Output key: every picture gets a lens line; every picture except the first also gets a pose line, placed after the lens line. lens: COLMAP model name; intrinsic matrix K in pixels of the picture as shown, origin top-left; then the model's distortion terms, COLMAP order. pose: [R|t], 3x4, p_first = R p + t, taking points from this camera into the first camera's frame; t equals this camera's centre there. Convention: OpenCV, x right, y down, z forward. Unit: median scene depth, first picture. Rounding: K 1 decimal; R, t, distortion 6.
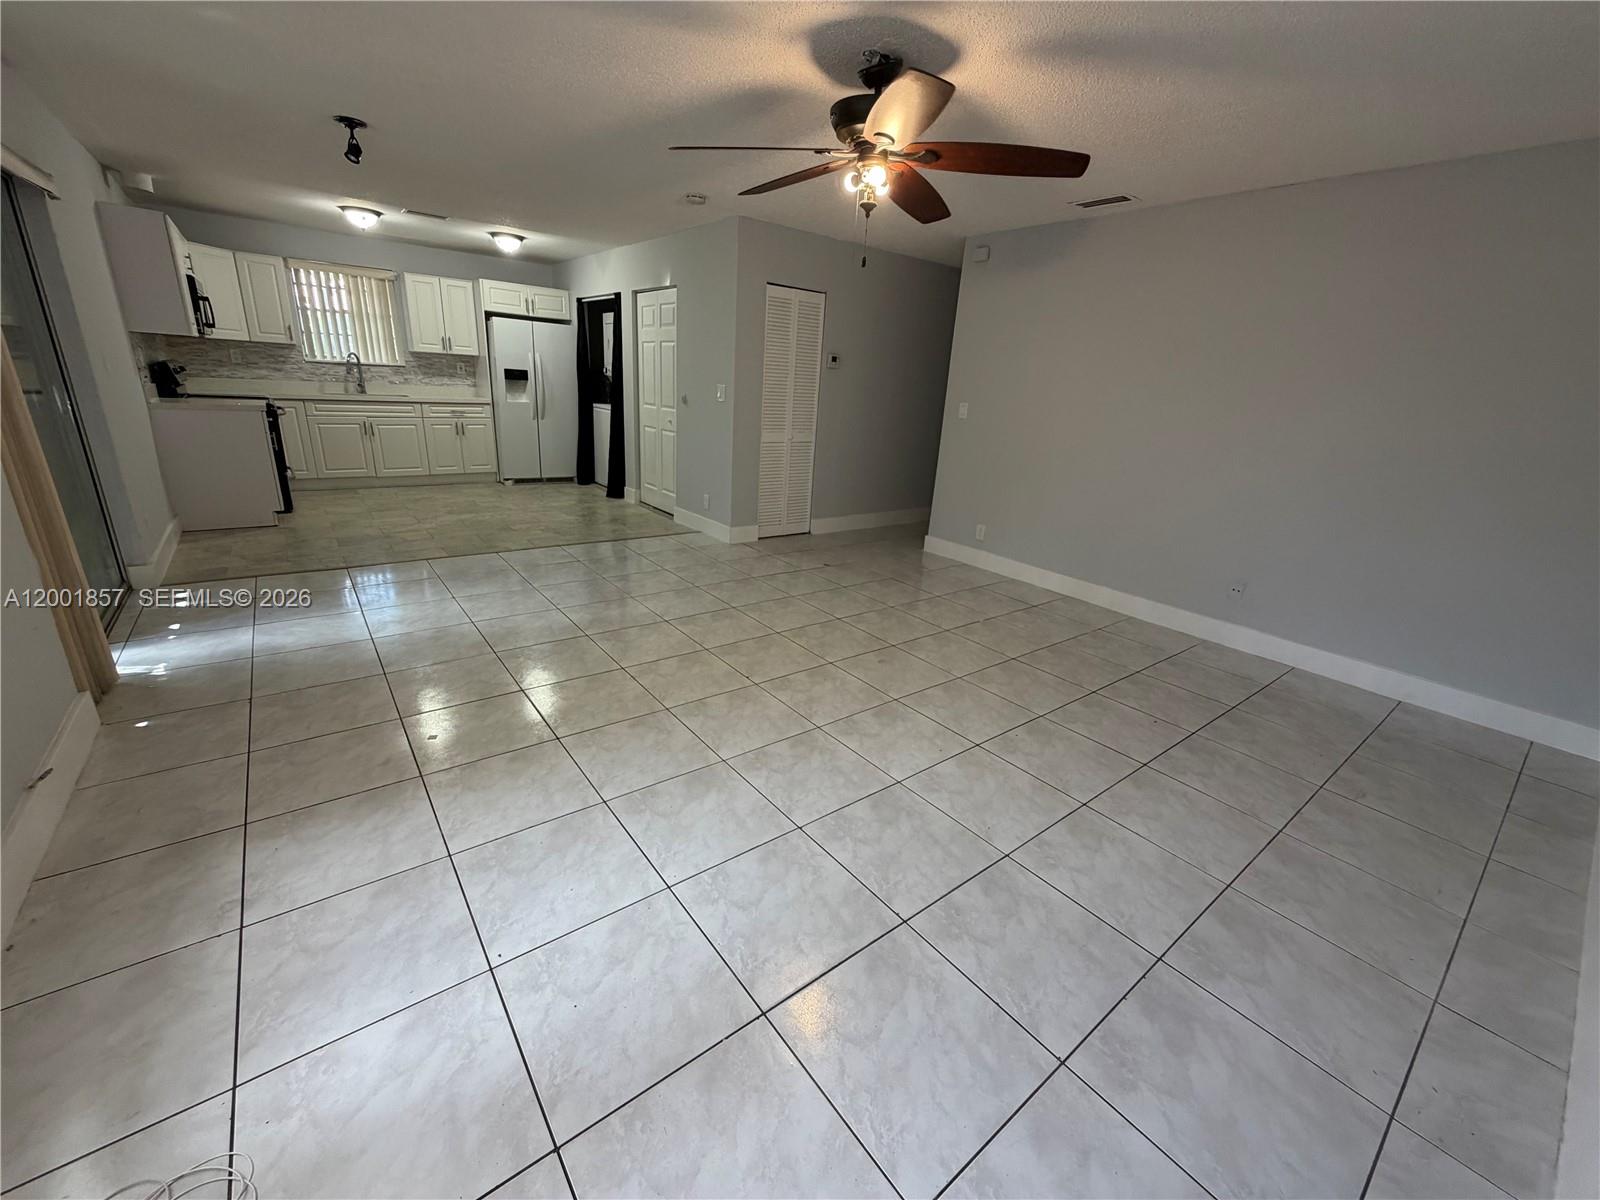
lens RADIAL K [[641.7, 0, 800.6], [0, 641.7, 600.6], [0, 0, 1]] dist [-0.001929, 0.000012]
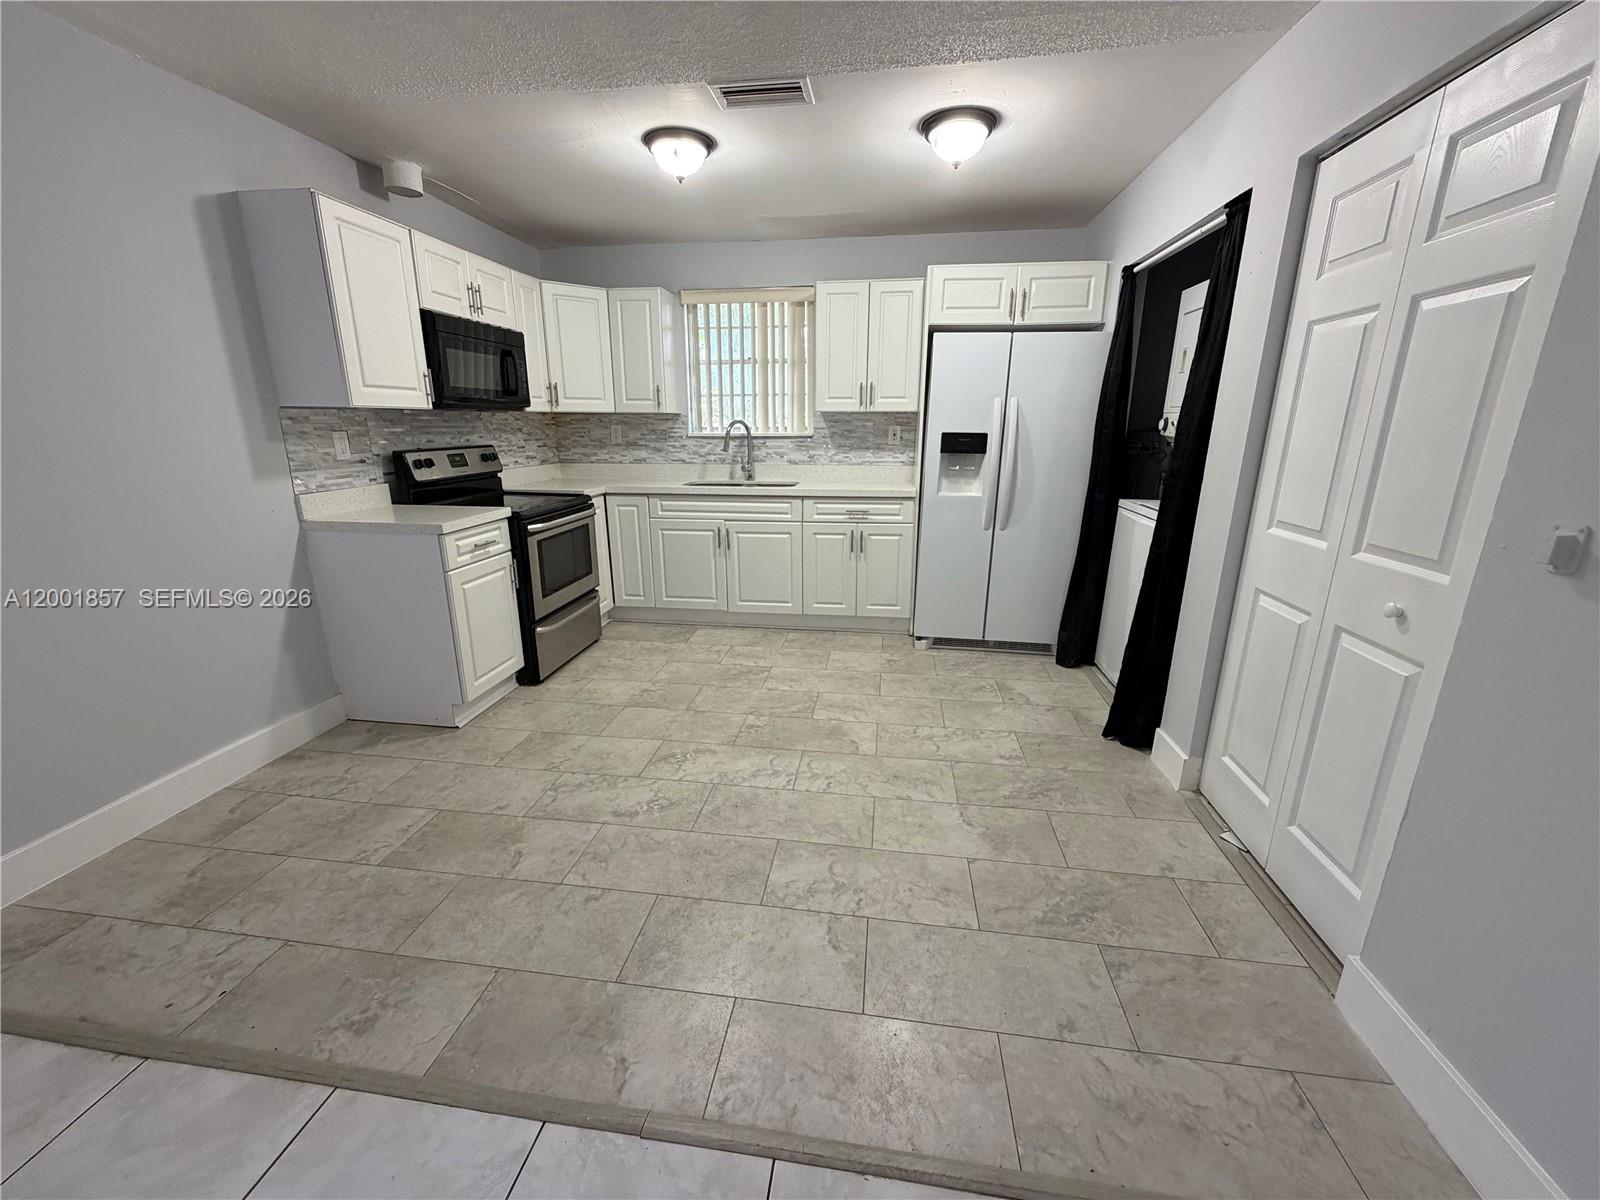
lens RADIAL K [[641.7, 0, 799.6], [0, 641.7, 600.1], [0, 0, 1]] dist [-0.001929, 0.000012]
pose [[0.693577, 0.135009, -0.707618, -0.164439], [-0.196072, 0.980576, -0.005095, -0.206816], [0.693186, 0.142278, 0.706577, 0.581692]]
